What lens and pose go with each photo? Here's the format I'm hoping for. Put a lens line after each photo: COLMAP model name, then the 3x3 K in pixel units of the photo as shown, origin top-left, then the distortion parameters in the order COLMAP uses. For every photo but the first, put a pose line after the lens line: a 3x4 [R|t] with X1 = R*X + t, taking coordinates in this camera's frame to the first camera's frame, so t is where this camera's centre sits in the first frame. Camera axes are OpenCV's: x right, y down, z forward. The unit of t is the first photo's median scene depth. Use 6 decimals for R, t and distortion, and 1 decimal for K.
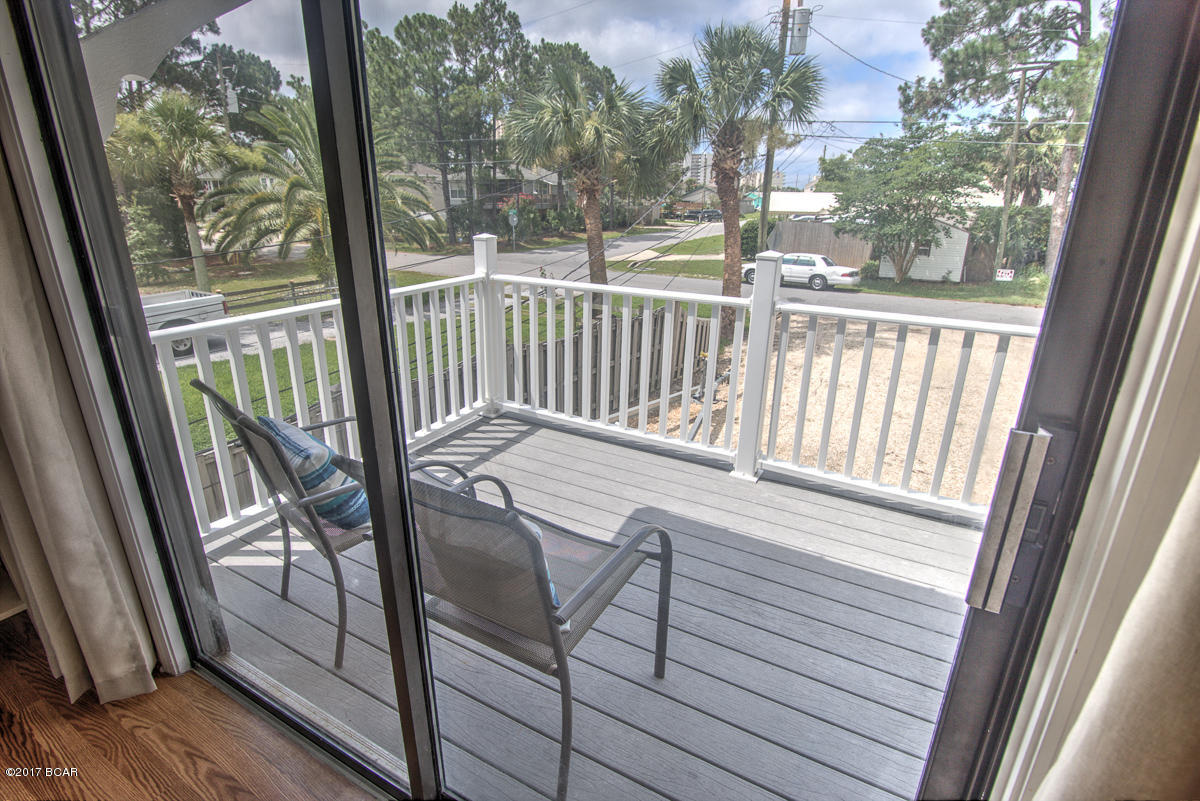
lens RADIAL K [[584.5, 0, 597.0], [0, 584.5, 398.9], [0, 0, 1]] dist [-0.021762, 0.000181]
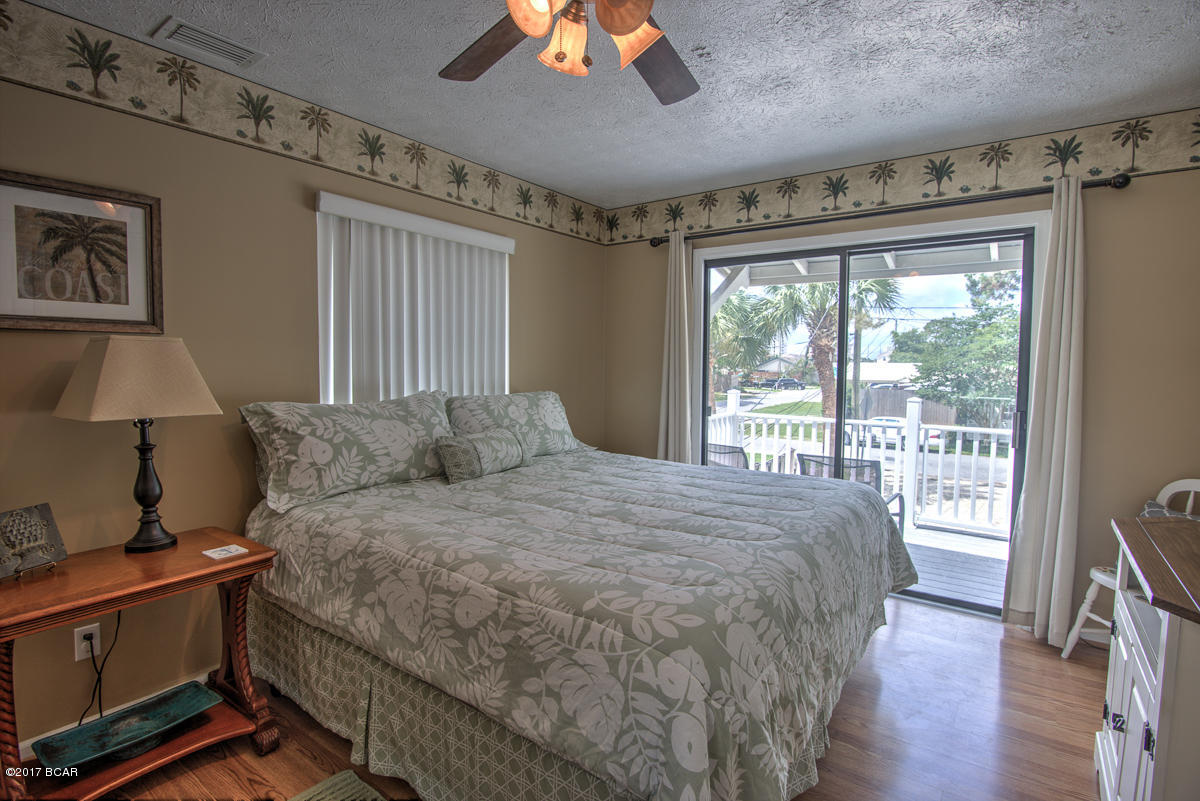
lens RADIAL K [[584.5, 0, 601.7], [0, 584.5, 400.0], [0, 0, 1]] dist [-0.021762, 0.000181]
pose [[0.993450, 0.006619, -0.114075, -0.052716], [-0.037497, 0.961923, -0.270737, 0.030820], [0.107940, 0.273241, 0.955870, -0.094628]]
